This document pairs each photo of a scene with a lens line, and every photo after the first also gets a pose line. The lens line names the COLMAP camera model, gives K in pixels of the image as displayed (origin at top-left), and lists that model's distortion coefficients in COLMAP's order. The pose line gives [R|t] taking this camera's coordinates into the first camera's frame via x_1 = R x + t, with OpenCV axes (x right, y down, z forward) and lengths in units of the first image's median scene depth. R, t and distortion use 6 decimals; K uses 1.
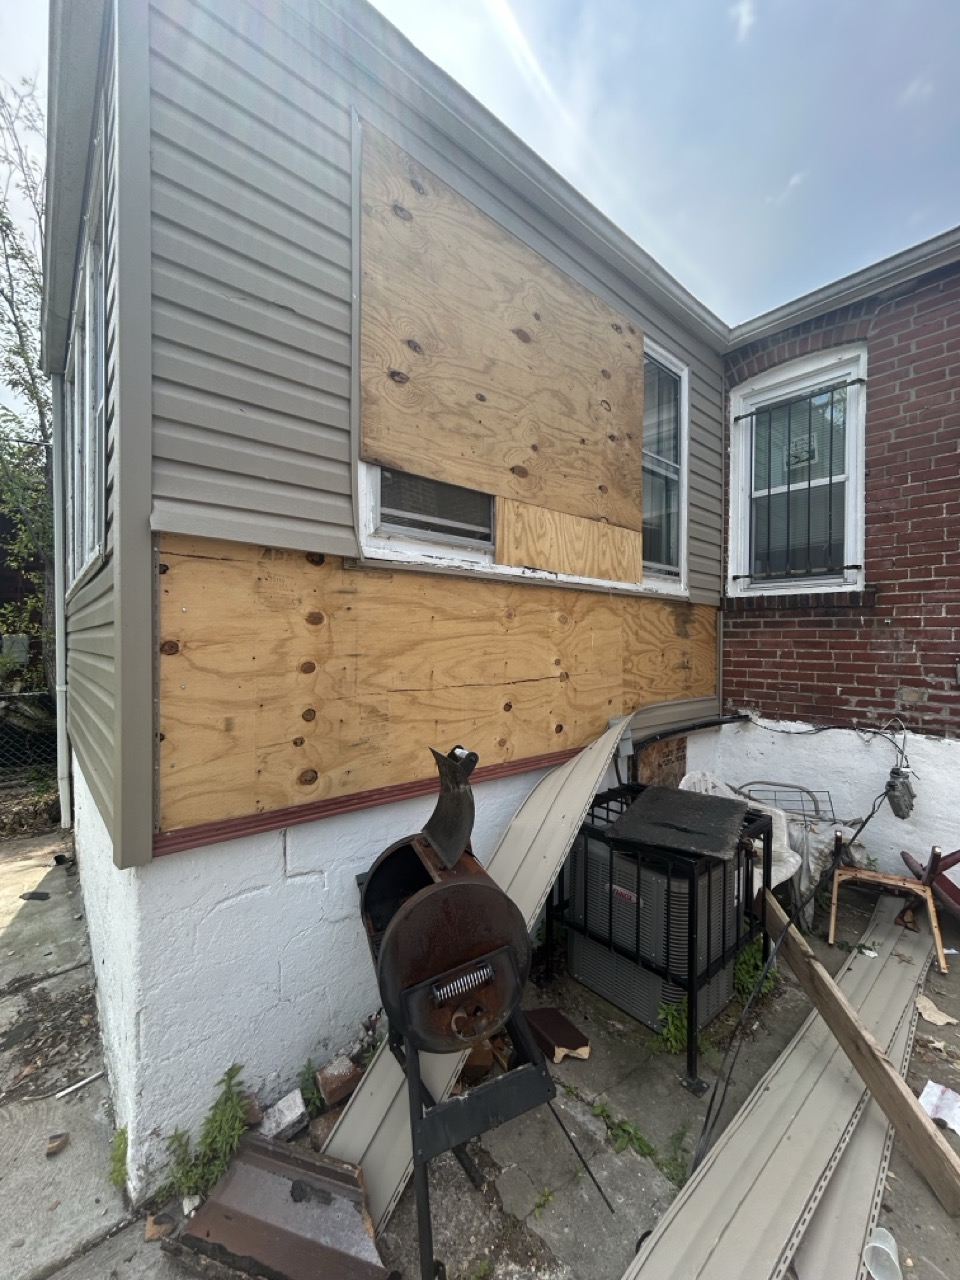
lens RADIAL K [[519.8, 0, 483.7], [0, 519.8, 642.2], [0, 0, 1]] dist [-0.000289, 0.000740]
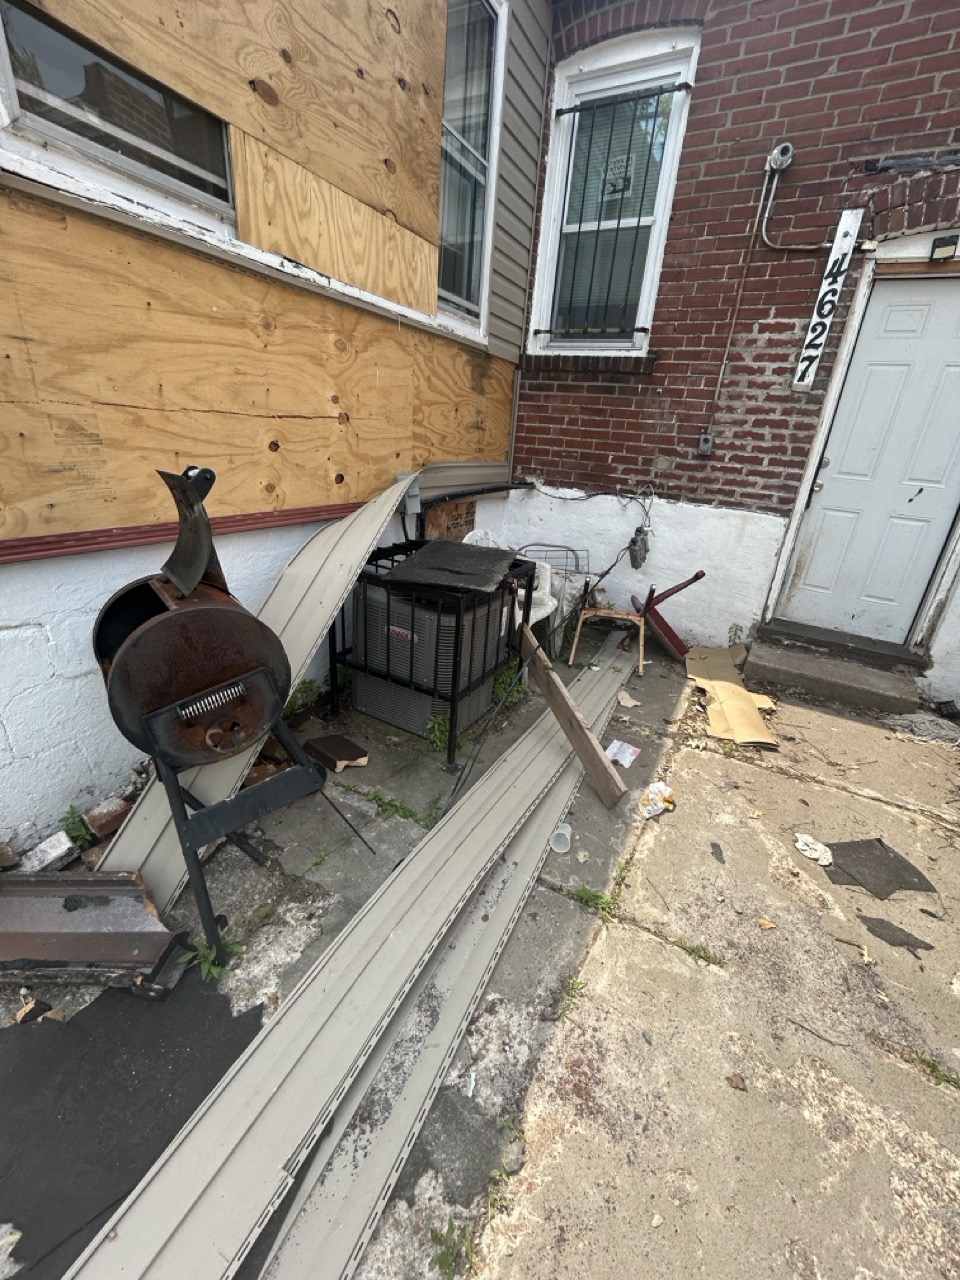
lens RADIAL K [[519.8, 0, 481.1], [0, 519.8, 640.0], [0, 0, 1]] dist [-0.000289, 0.000740]
pose [[0.940320, -0.068529, 0.333320, 0.063257], [-0.064676, 0.925668, 0.372767, 0.082829], [-0.334090, -0.372077, 0.865992, 0.016014]]
